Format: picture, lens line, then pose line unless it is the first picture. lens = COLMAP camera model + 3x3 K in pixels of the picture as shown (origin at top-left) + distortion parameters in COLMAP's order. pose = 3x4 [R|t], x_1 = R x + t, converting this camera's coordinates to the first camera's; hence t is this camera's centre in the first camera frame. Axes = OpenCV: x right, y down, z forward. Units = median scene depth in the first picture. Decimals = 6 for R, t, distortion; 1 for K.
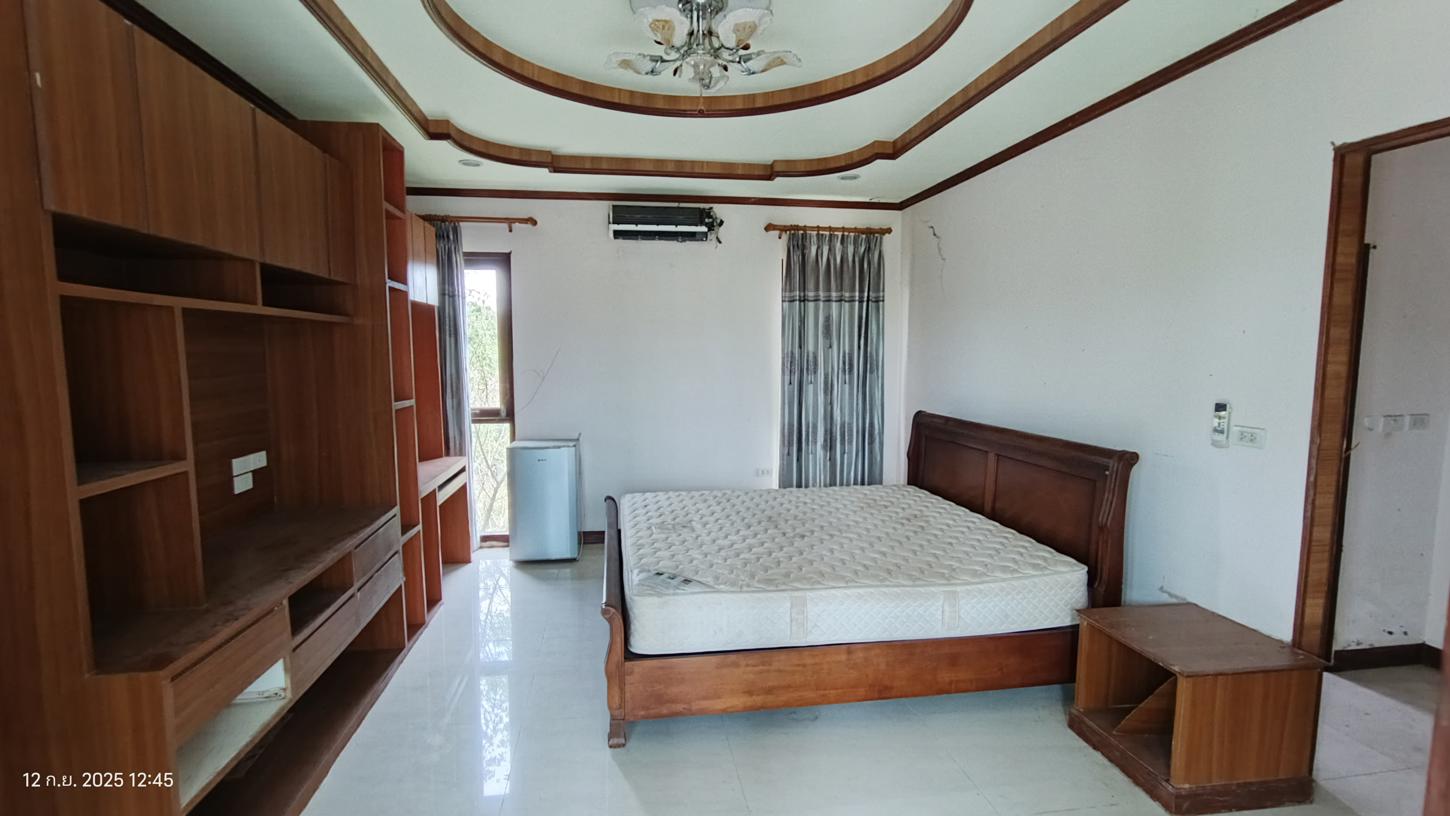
lens RADIAL K [[660.8, 0, 714.2], [0, 660.8, 413.4], [0, 0, 1]] dist [-0.025084, 0.004272]
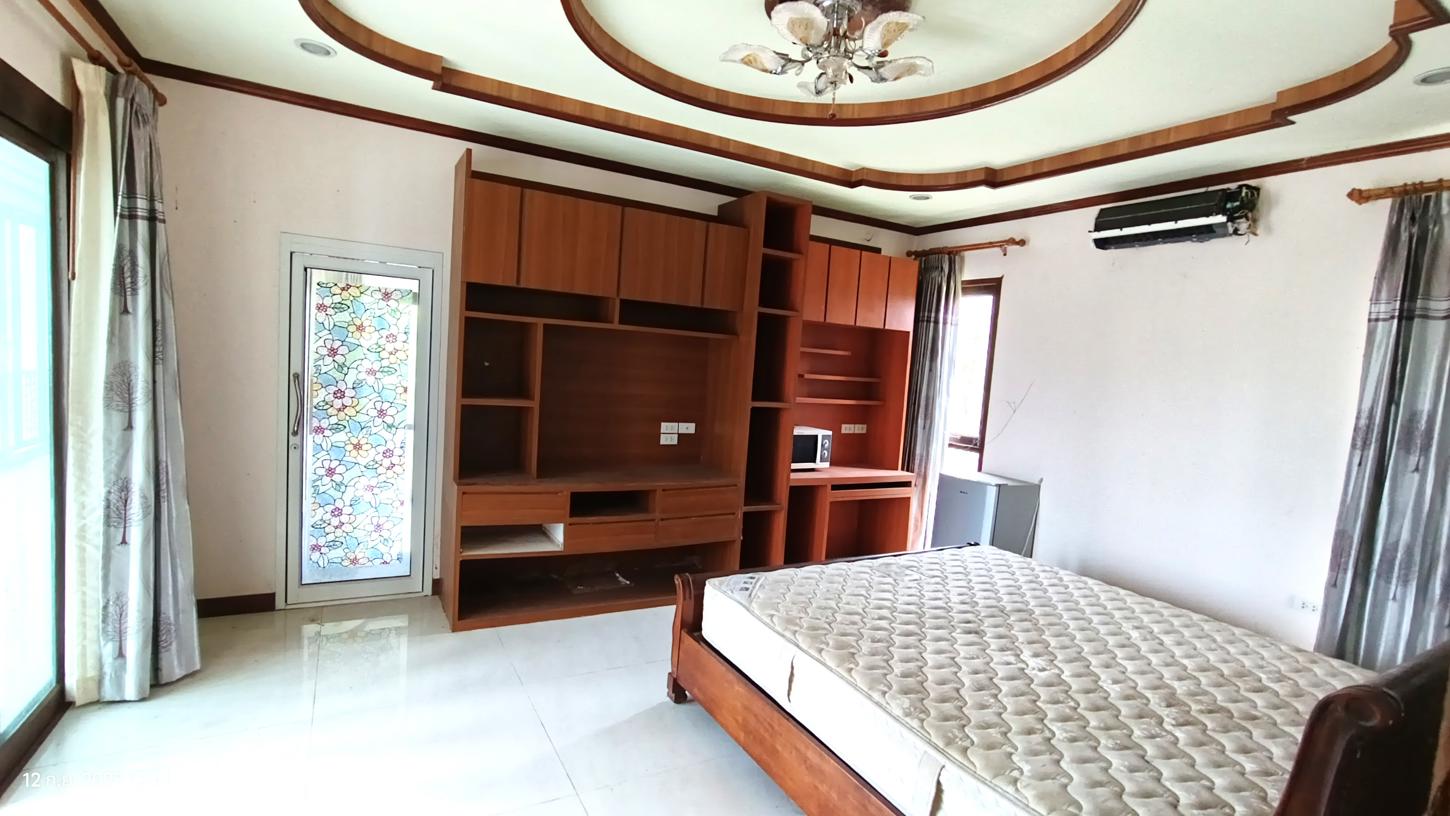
lens RADIAL K [[660.8, 0, 716.0], [0, 660.8, 413.0], [0, 0, 1]] dist [-0.025084, 0.004272]
pose [[0.354594, 0.098948, -0.929770, 0.459378], [-0.160012, 0.986137, 0.043921, -0.025492], [0.921227, 0.133200, 0.365512, 0.298604]]
